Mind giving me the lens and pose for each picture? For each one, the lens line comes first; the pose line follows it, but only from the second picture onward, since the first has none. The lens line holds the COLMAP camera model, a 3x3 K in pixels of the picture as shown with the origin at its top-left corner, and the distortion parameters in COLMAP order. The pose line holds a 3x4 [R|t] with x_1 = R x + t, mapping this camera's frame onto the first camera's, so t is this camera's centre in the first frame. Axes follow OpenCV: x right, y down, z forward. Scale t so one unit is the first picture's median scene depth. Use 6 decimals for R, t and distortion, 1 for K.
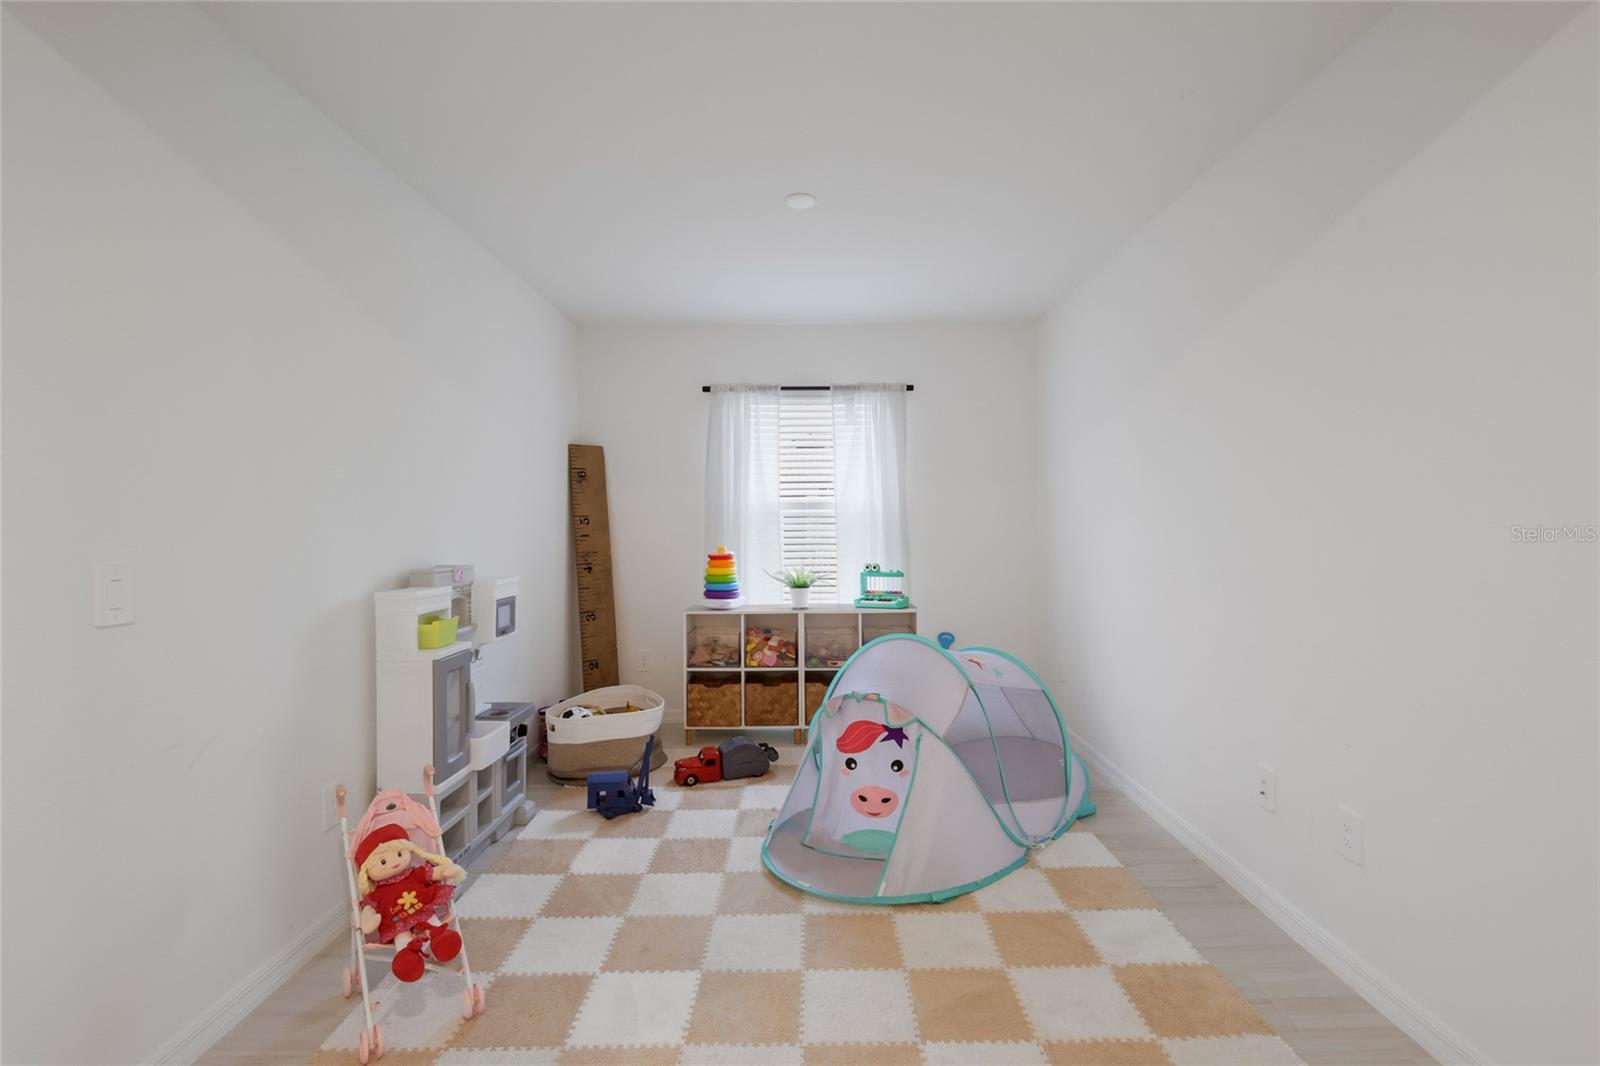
lens RADIAL K [[709.2, 0, 795.7], [0, 709.2, 528.4], [0, 0, 1]] dist [0.002786, 0.000398]
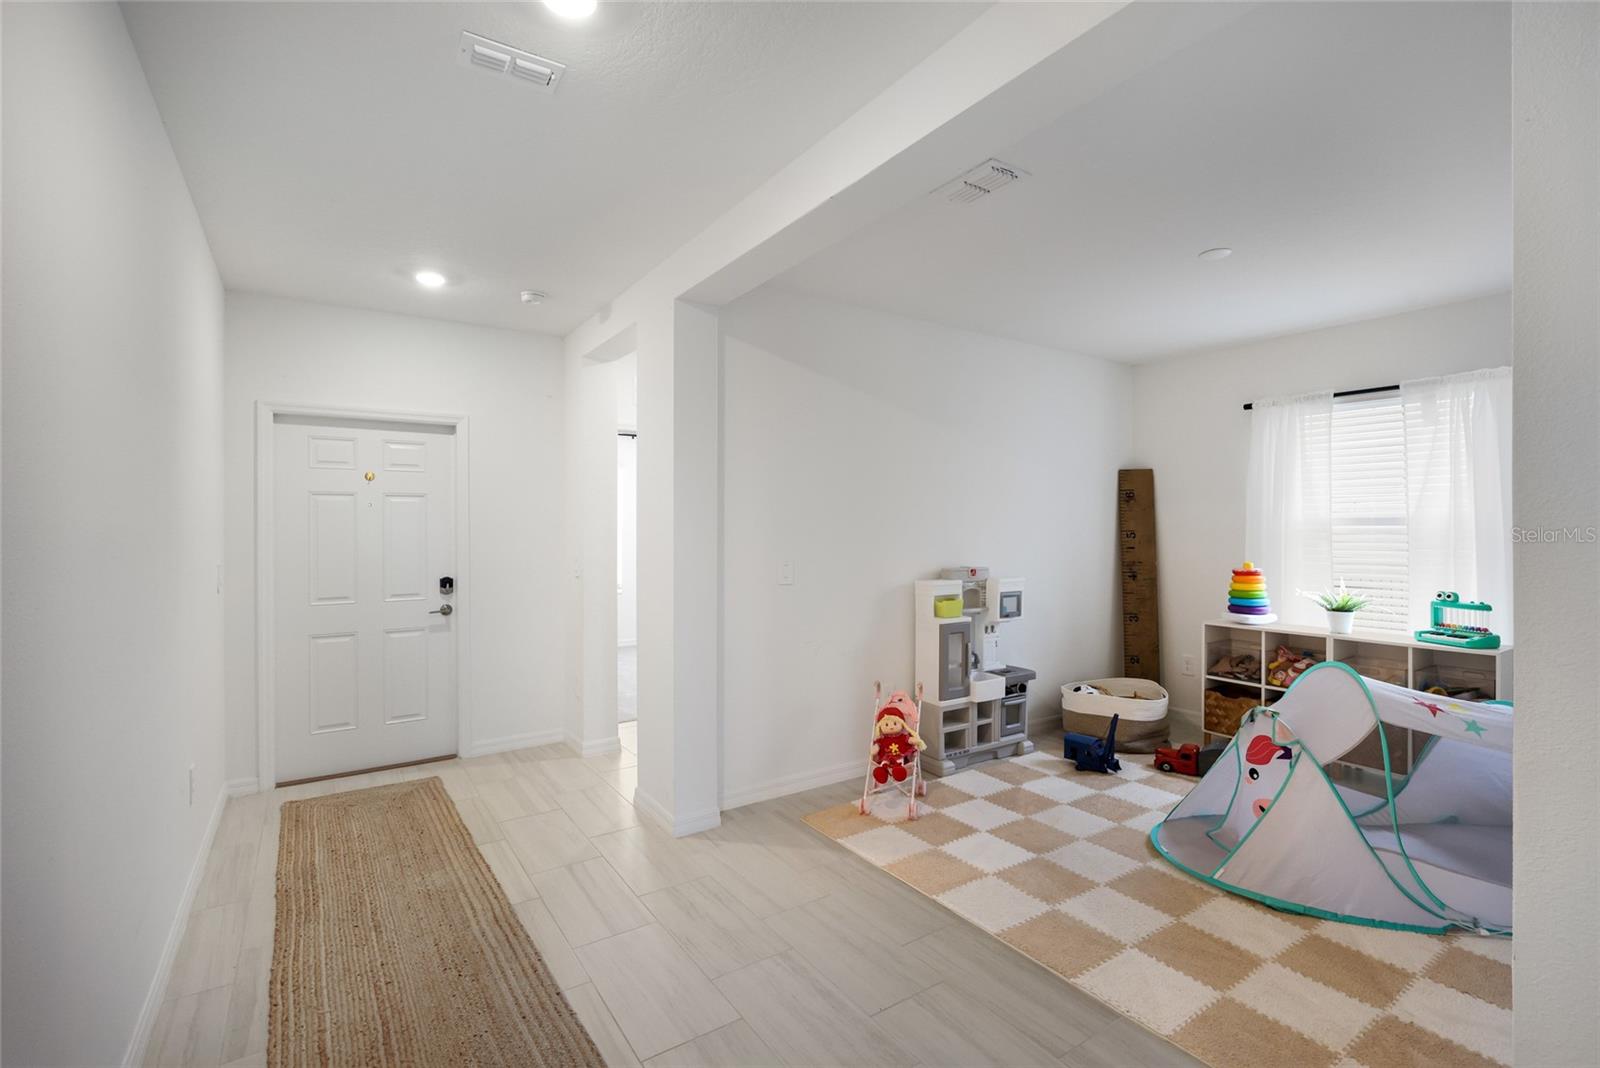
lens RADIAL K [[709.2, 0, 795.7], [0, 709.2, 529.4], [0, 0, 1]] dist [0.002786, 0.000398]
pose [[0.551004, 0.006763, -0.834475, 0.508916], [-0.007844, 0.999965, 0.002925, -0.026508], [0.834466, 0.004934, 0.551038, -0.135471]]
